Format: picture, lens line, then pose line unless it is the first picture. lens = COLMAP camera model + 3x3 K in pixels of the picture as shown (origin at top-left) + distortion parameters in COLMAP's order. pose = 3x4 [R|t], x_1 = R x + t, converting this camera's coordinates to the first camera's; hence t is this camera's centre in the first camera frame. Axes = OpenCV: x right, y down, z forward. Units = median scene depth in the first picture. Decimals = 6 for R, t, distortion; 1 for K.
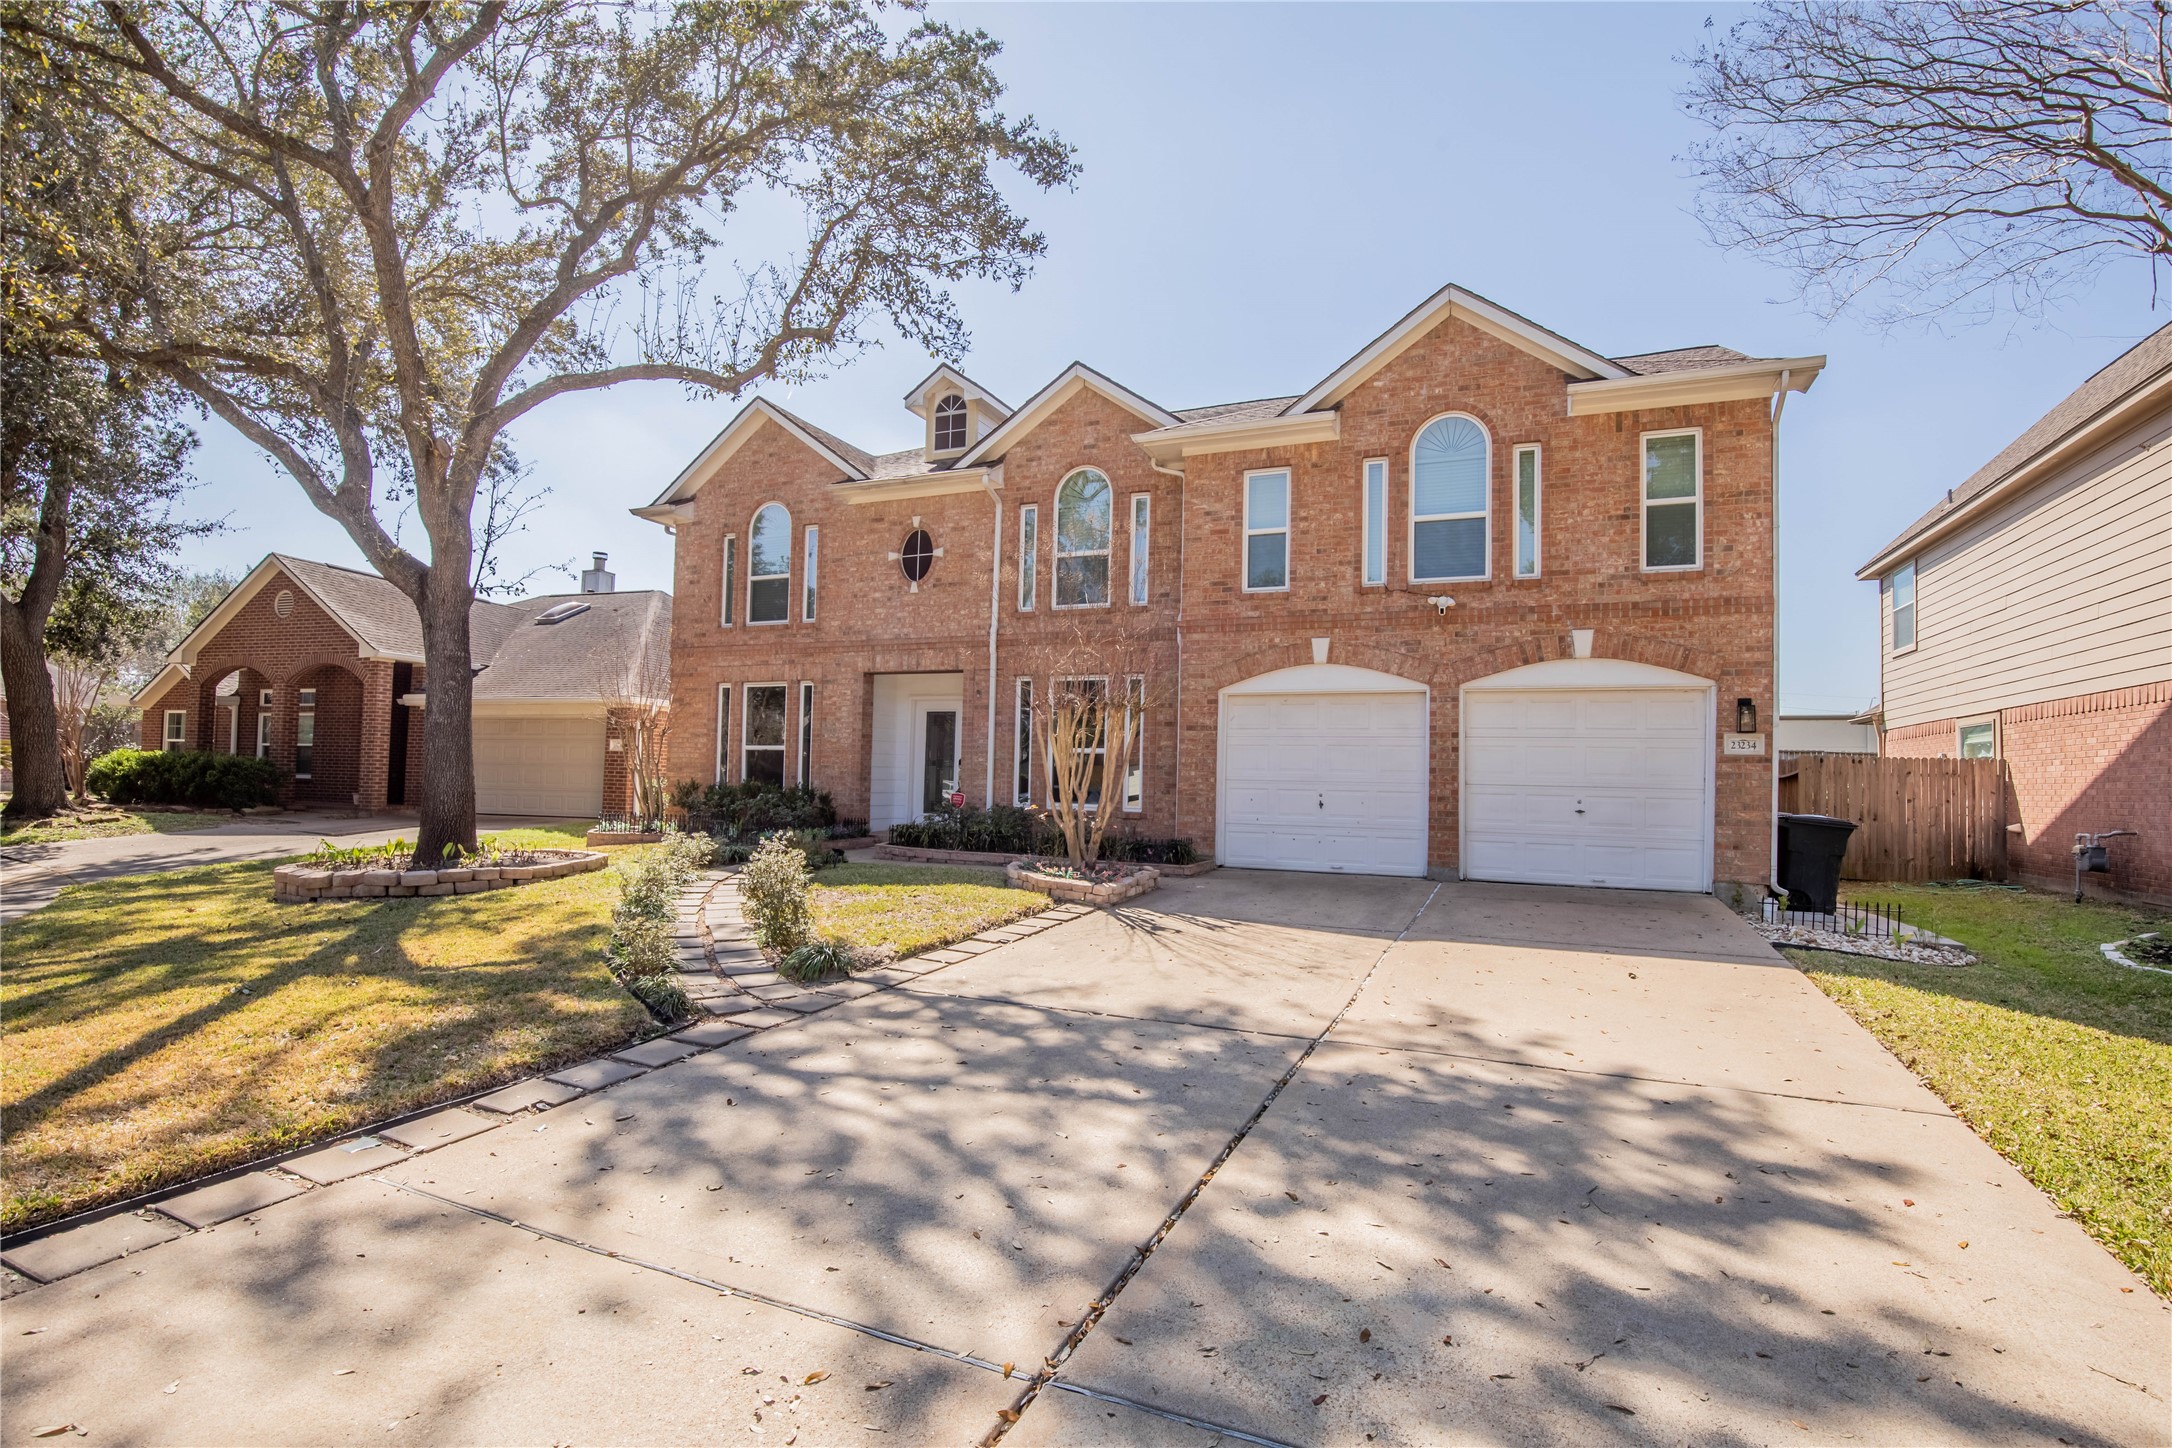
lens RADIAL K [[995.8, 0, 1092.9], [0, 995.8, 739.8], [0, 0, 1]] dist [-0.032758, 0.006700]
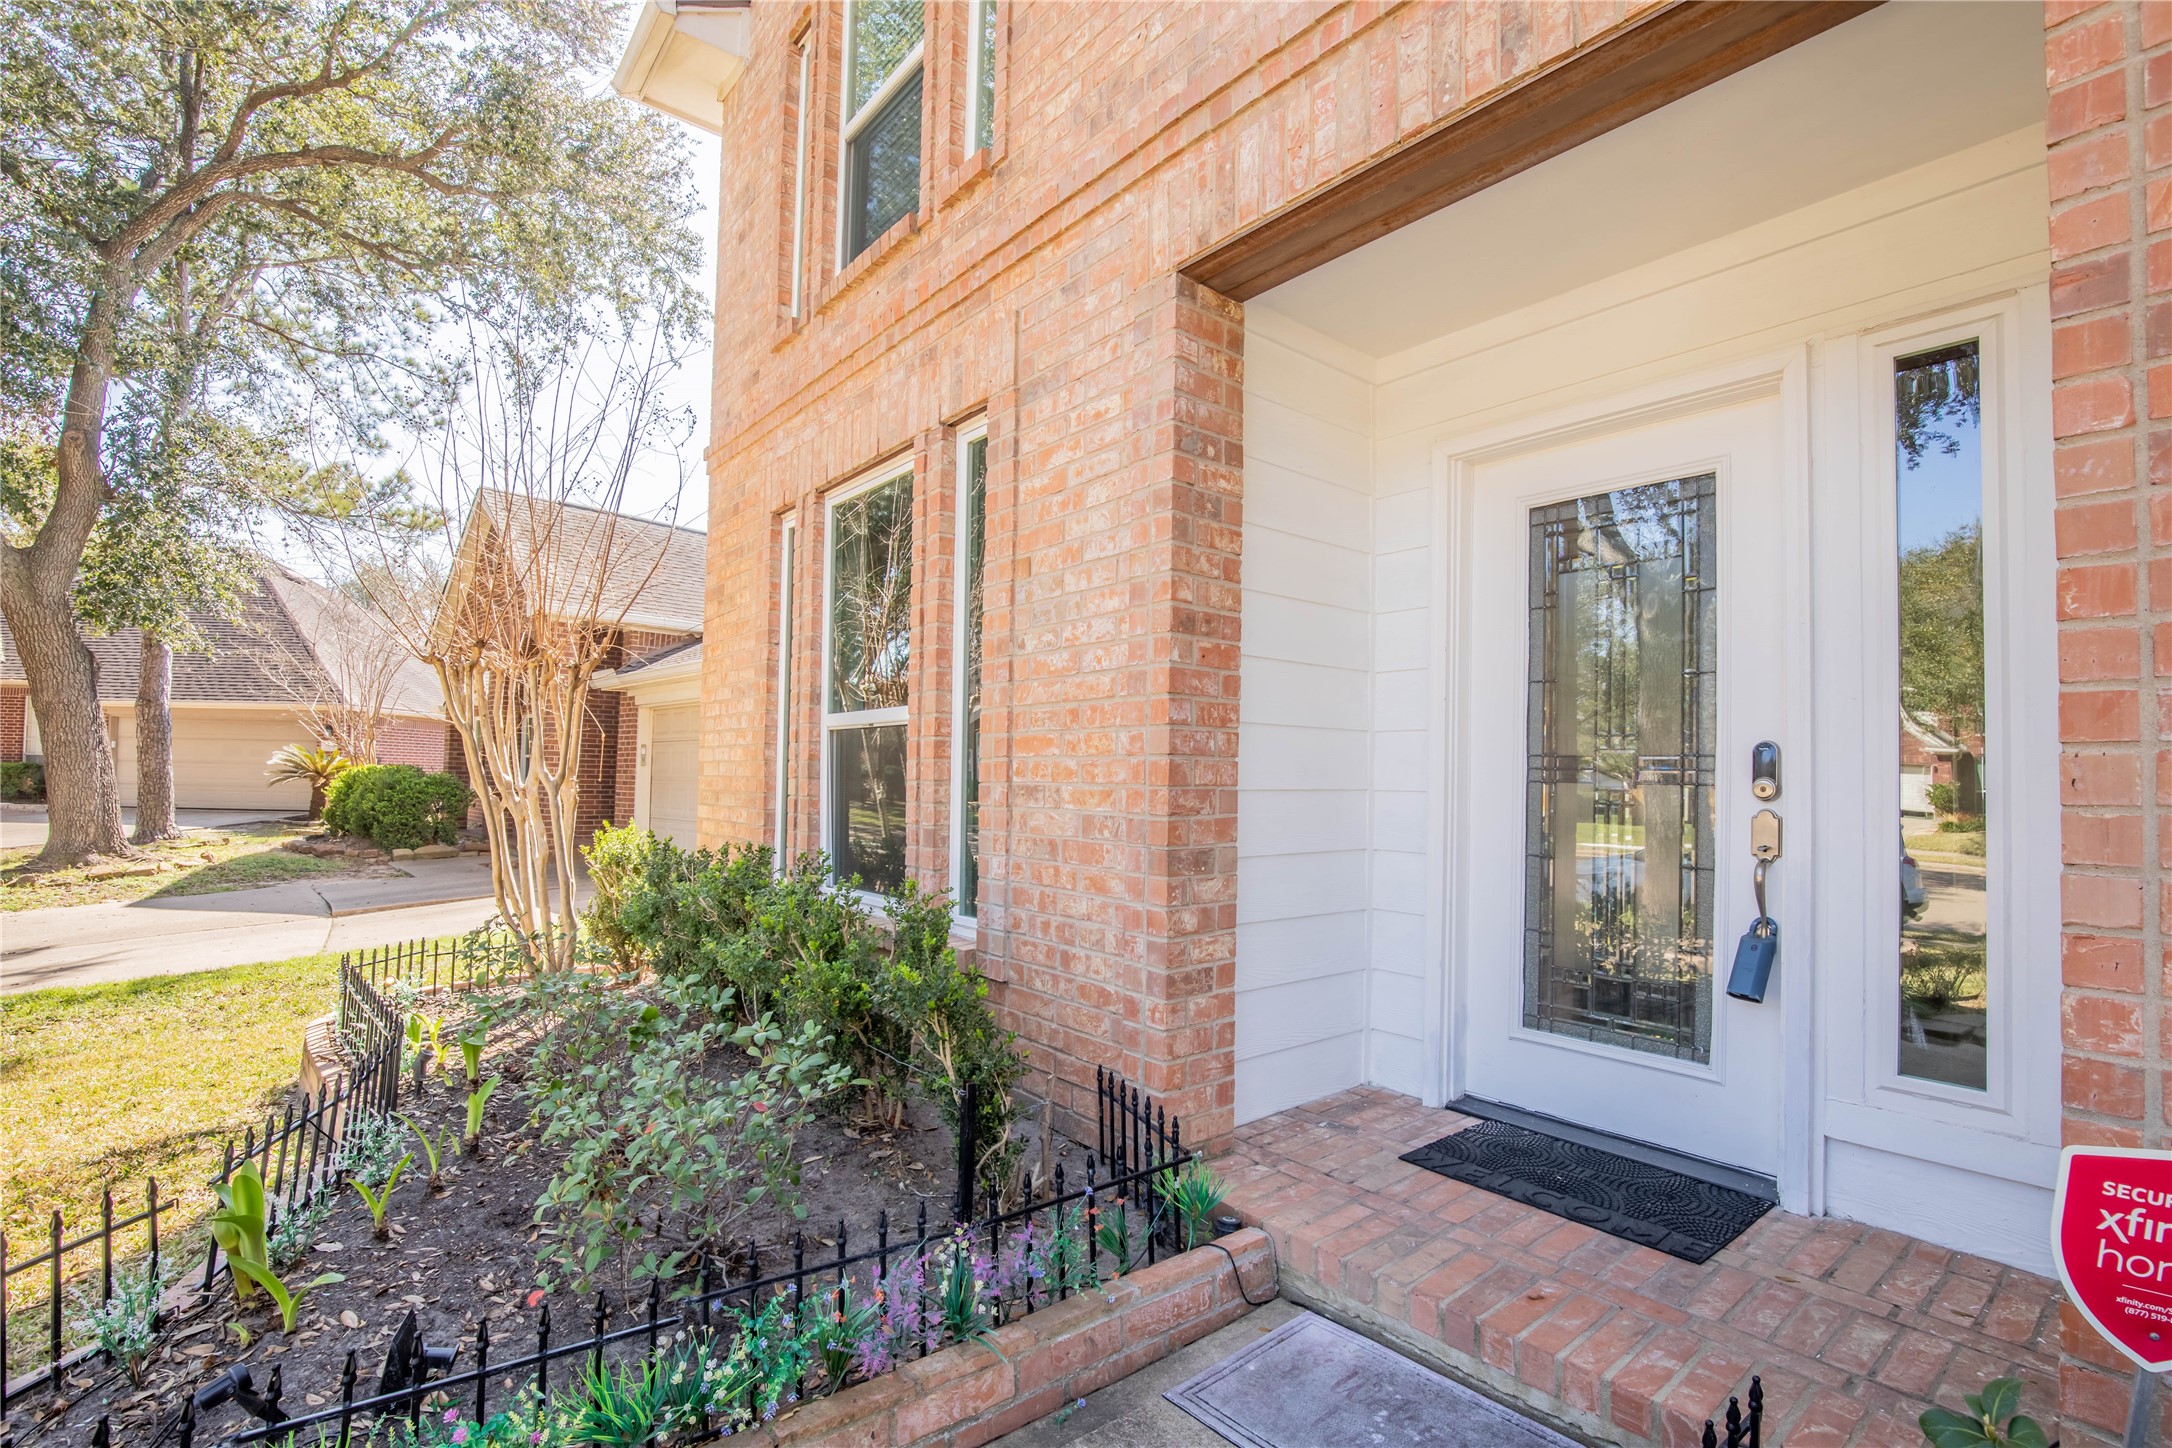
lens RADIAL K [[995.8, 0, 1105.8], [0, 995.8, 754.7], [0, 0, 1]] dist [-0.032758, 0.006700]
pose [[0.895798, -0.018608, -0.444071, -0.212698], [0.022478, 0.999741, 0.003452, 0.024495], [0.443892, -0.013074, 0.895985, 1.076836]]
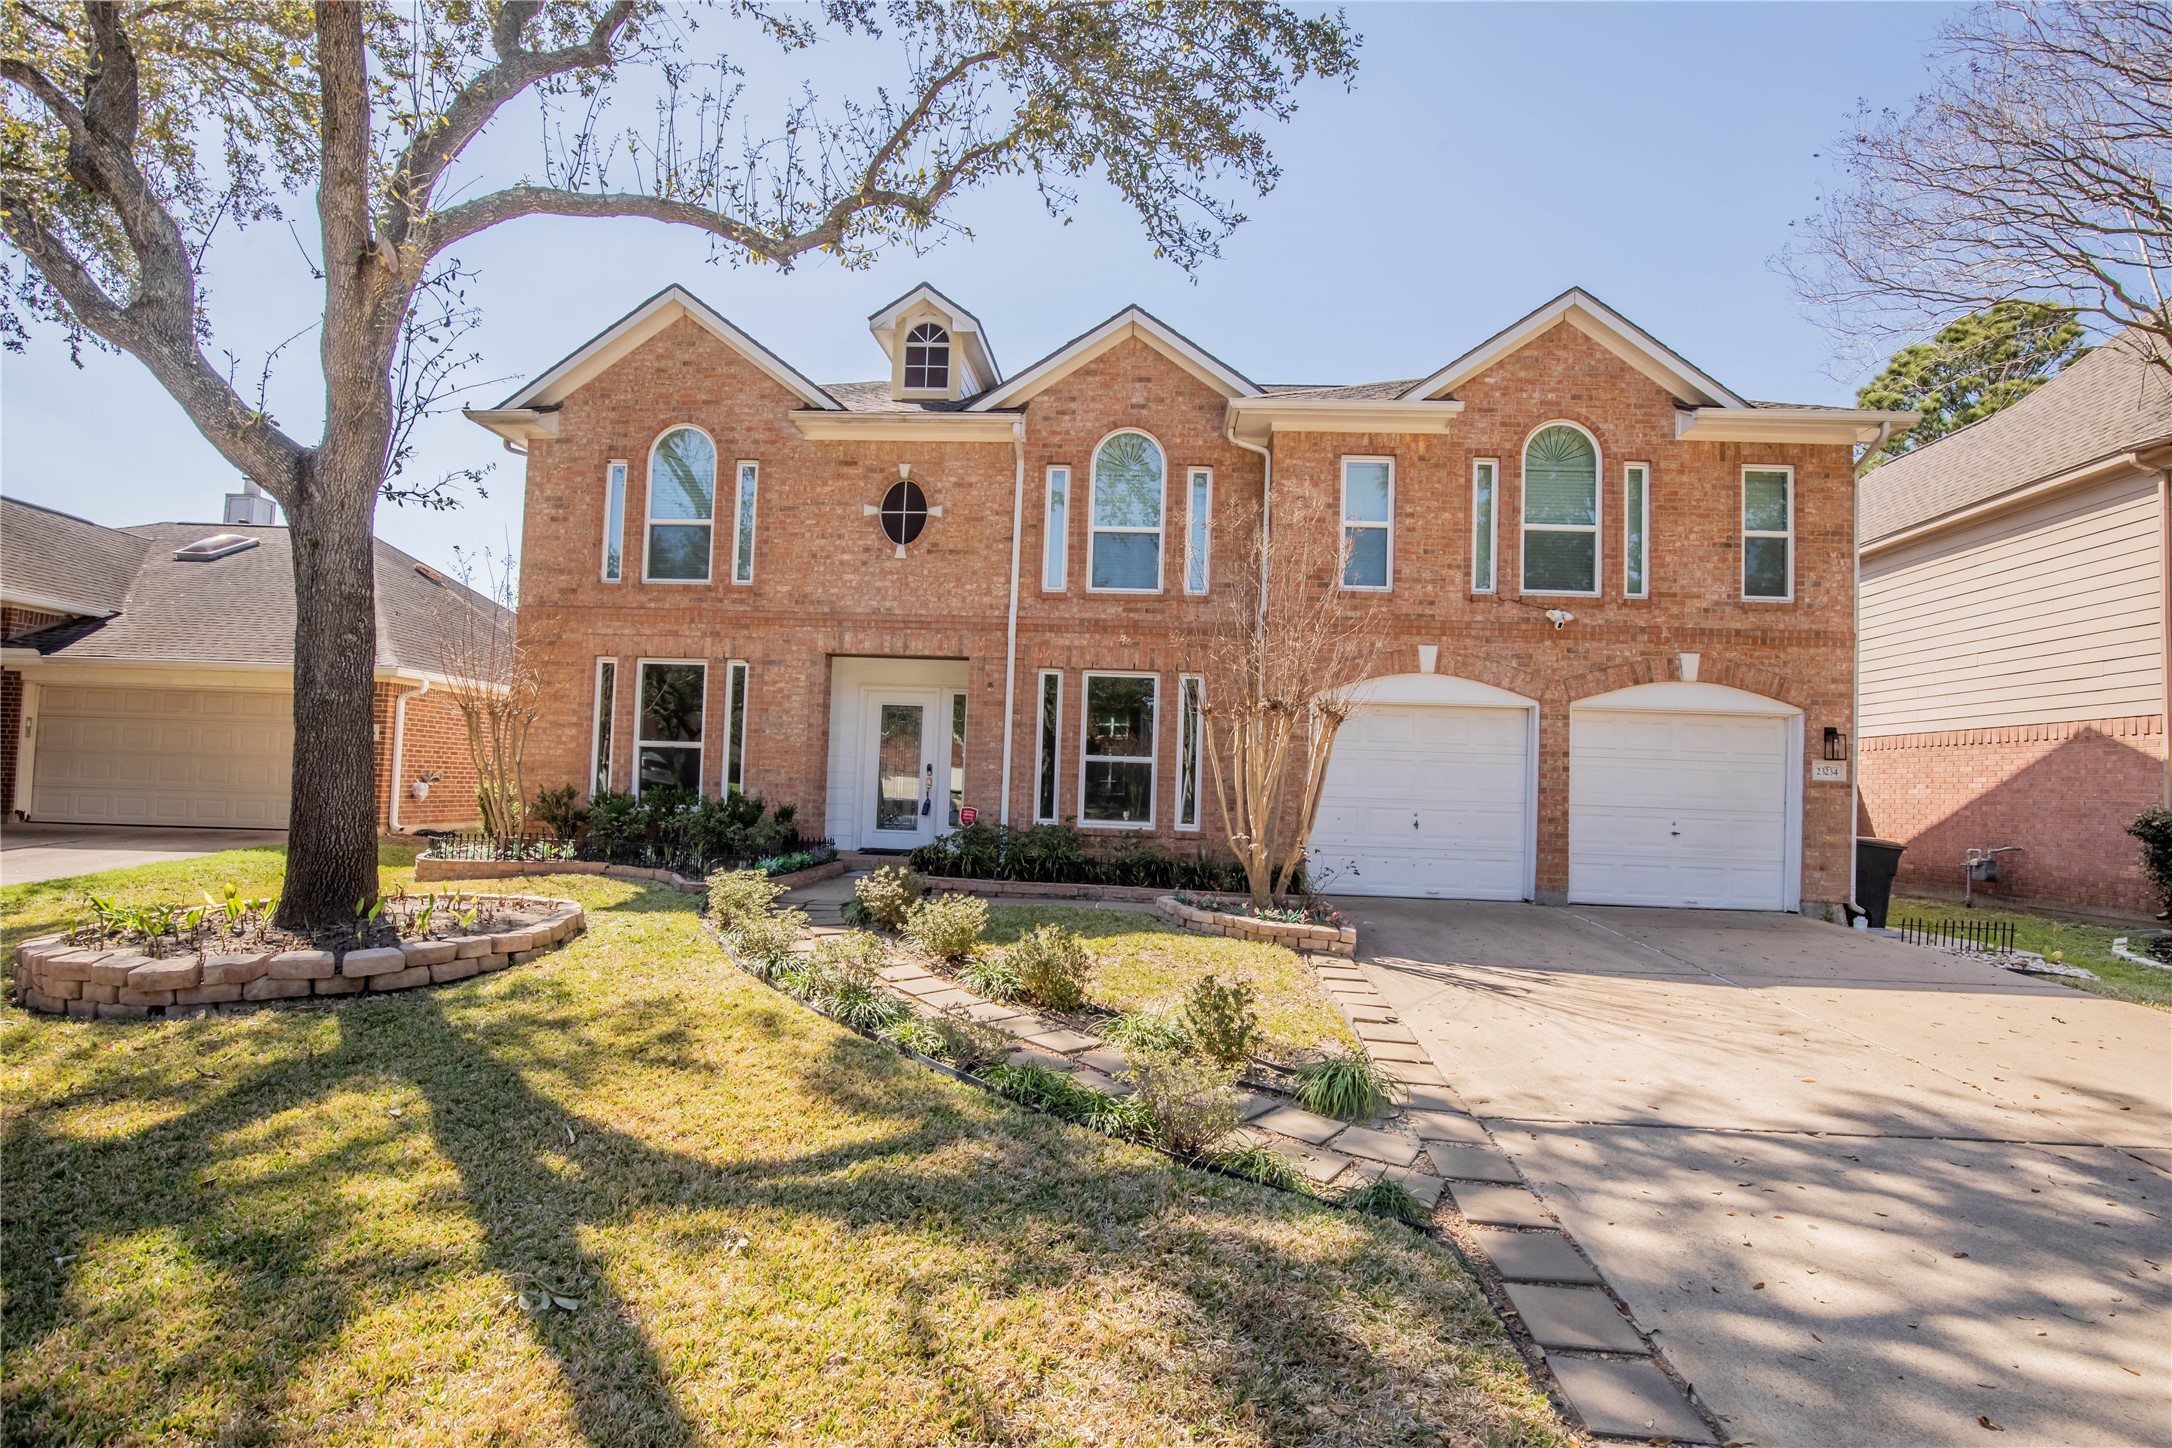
lens RADIAL K [[995.8, 0, 1077.3], [0, 995.8, 740.7], [0, 0, 1]] dist [-0.032758, 0.006700]
pose [[0.943393, 0.025952, 0.330660, -0.389806], [-0.027702, 0.999616, 0.000580, -0.005192], [-0.330518, -0.009707, 0.943750, 0.239374]]
